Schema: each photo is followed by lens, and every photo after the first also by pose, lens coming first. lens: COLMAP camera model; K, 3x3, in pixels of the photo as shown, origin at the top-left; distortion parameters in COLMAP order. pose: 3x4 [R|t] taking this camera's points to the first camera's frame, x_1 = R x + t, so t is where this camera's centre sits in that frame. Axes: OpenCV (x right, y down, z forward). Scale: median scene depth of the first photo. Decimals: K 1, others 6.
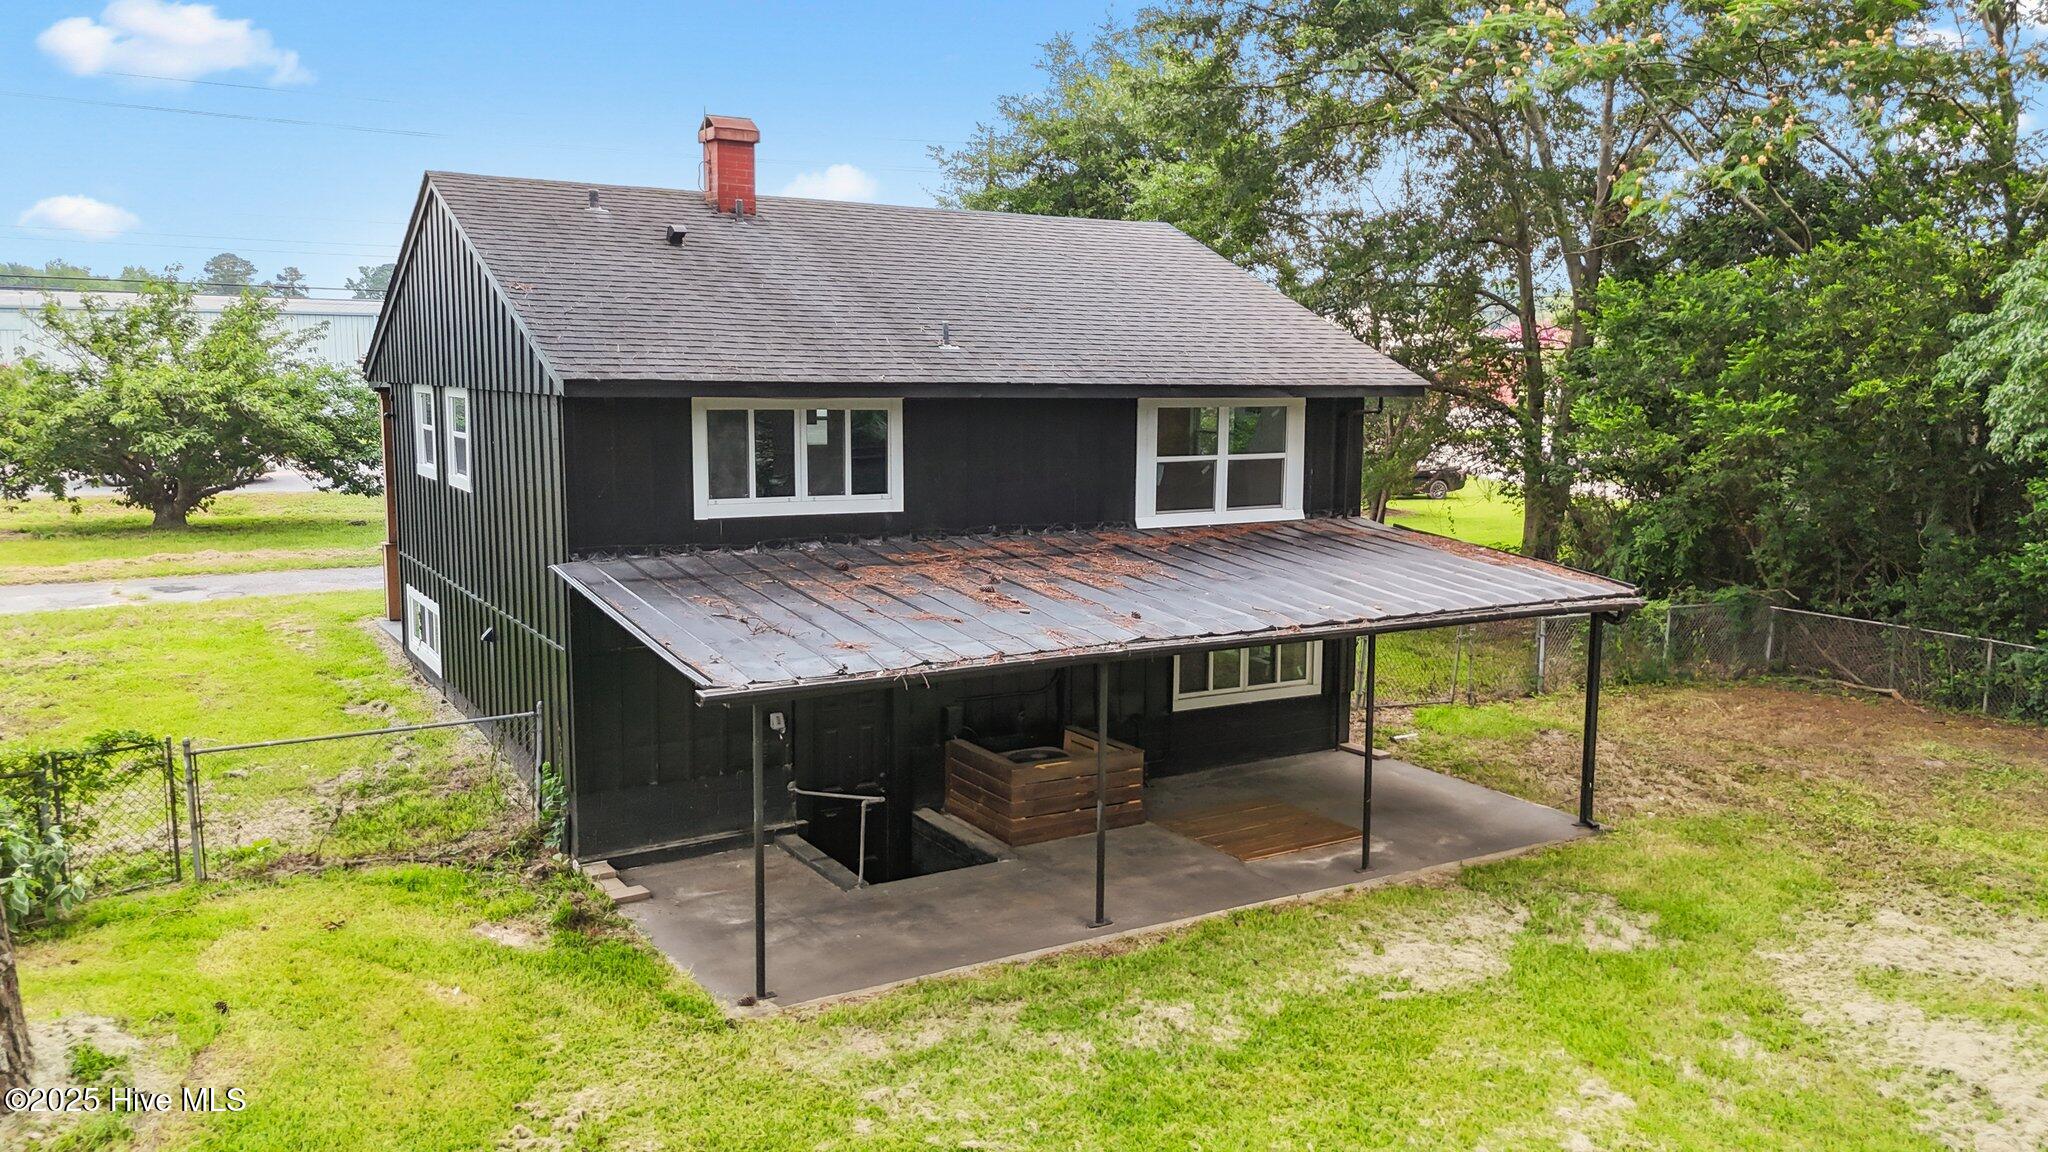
lens RADIAL K [[1497.5, 0, 1038.4], [0, 1497.5, 574.8], [0, 0, 1]] dist [0.090041, -0.106726]
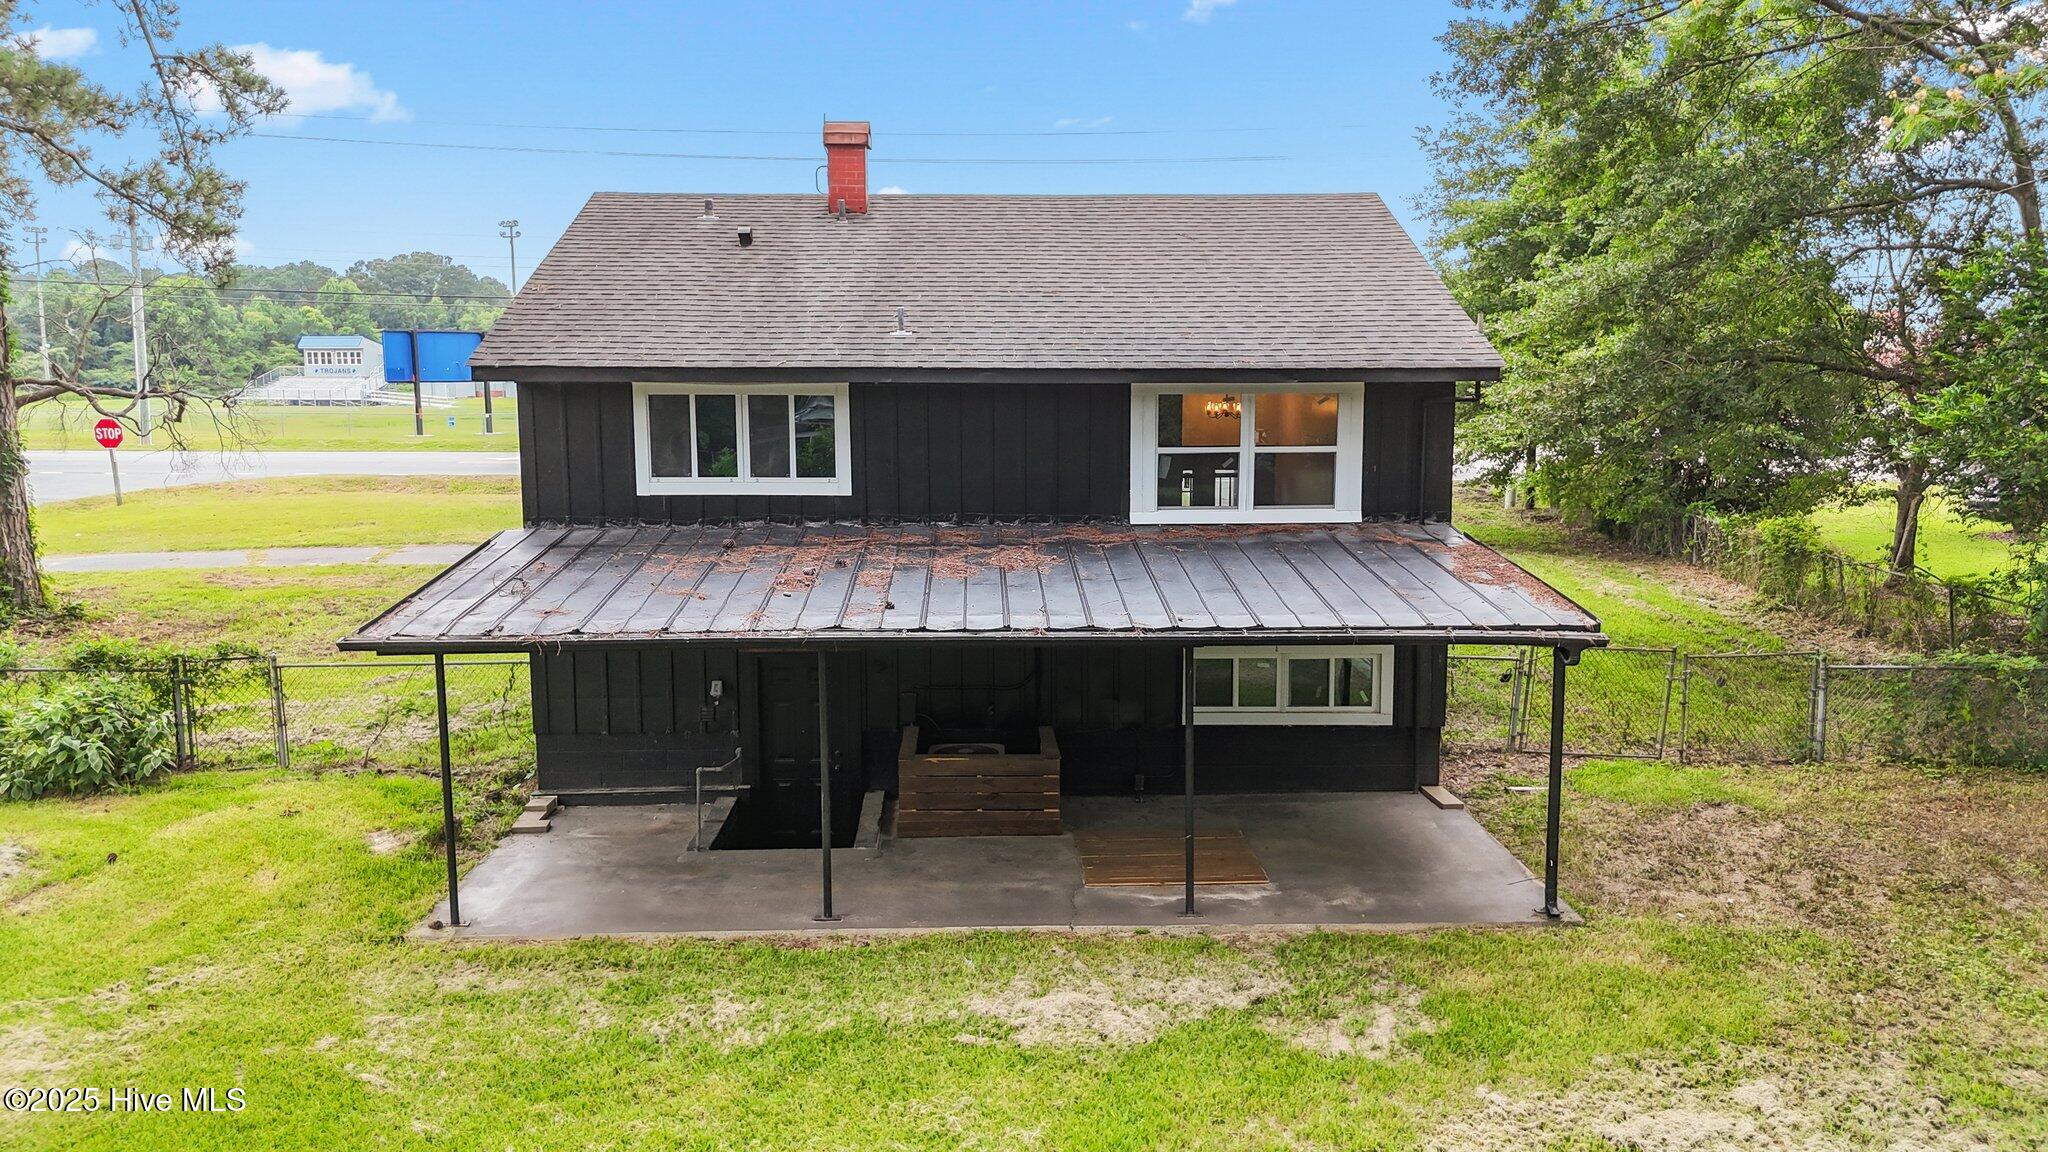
lens RADIAL K [[1497.5, 0, 1038.4], [0, 1497.5, 574.8], [0, 0, 1]] dist [0.090041, -0.106726]
pose [[0.875044, 0.054448, -0.480972, 0.540489], [-0.055570, 0.998384, 0.011921, -0.008117], [0.480843, 0.016296, 0.876655, 0.179454]]
